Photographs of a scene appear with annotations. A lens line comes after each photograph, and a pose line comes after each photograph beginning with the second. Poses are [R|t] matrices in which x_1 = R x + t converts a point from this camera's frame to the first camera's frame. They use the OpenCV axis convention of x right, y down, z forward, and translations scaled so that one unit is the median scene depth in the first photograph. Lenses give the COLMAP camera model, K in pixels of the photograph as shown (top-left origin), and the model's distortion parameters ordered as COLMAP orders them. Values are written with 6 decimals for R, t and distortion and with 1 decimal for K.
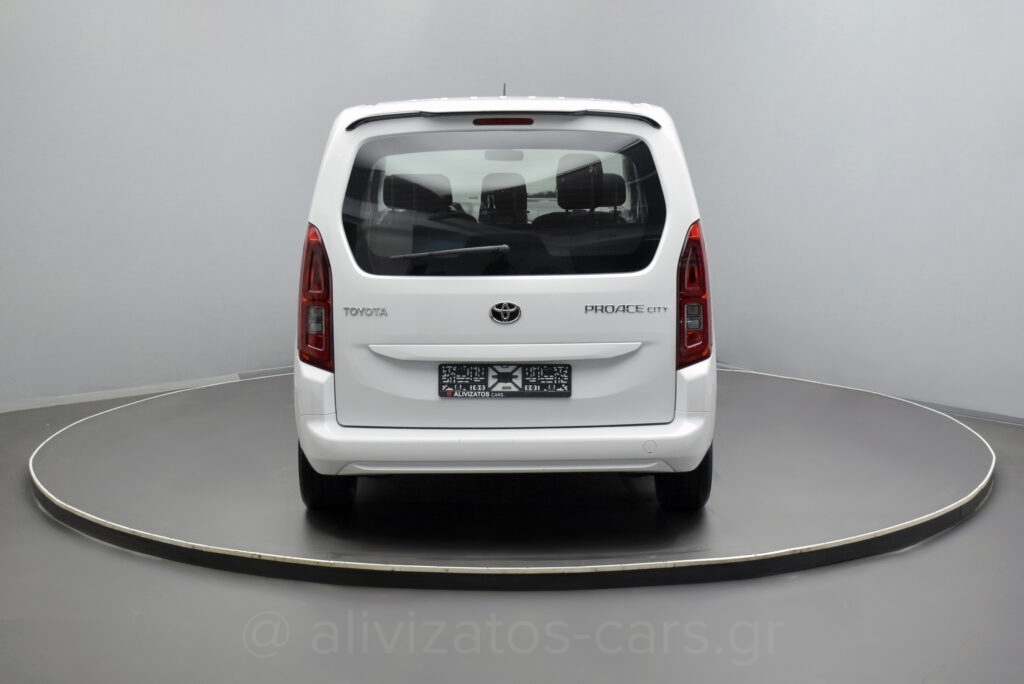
lens RADIAL K [[1581.8, 0, 512.0], [0, 1581.8, 342.0], [0, 0, 1]] dist [-0.013628, -0.008113]
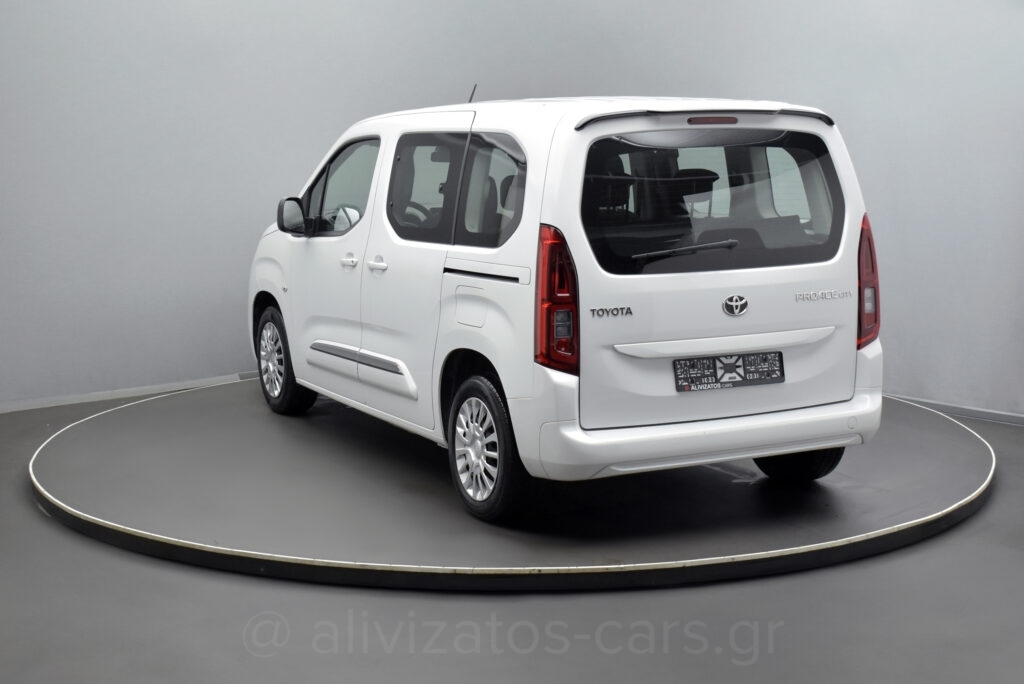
lens RADIAL K [[1581.8, 0, 512.0], [0, 1581.8, 342.0], [0, 0, 1]] dist [-0.013628, -0.008113]
pose [[0.898156, -0.064551, 0.434912, -0.580496], [0.063410, 0.997840, 0.017151, -0.021366], [-0.435080, 0.012173, 0.900310, 0.131622]]
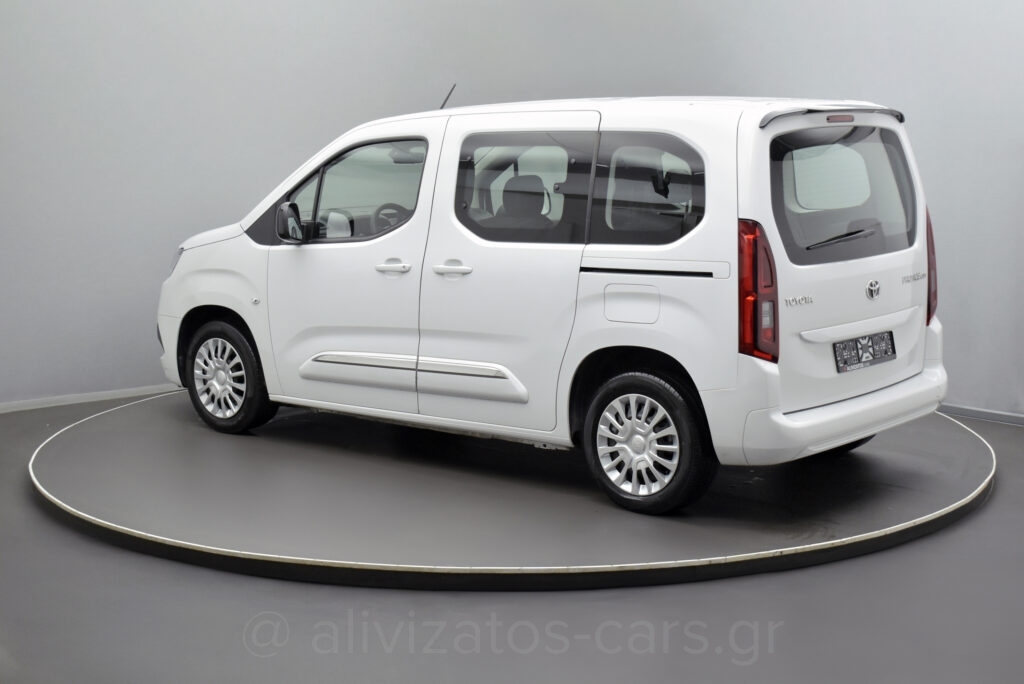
lens RADIAL K [[1581.8, 0, 512.0], [0, 1581.8, 342.0], [0, 0, 1]] dist [-0.013628, -0.008113]
pose [[0.650051, -0.112022, 0.751588, -1.001149], [0.111276, 0.992445, 0.051678, -0.067228], [-0.751699, 0.050041, 0.657606, 0.455416]]
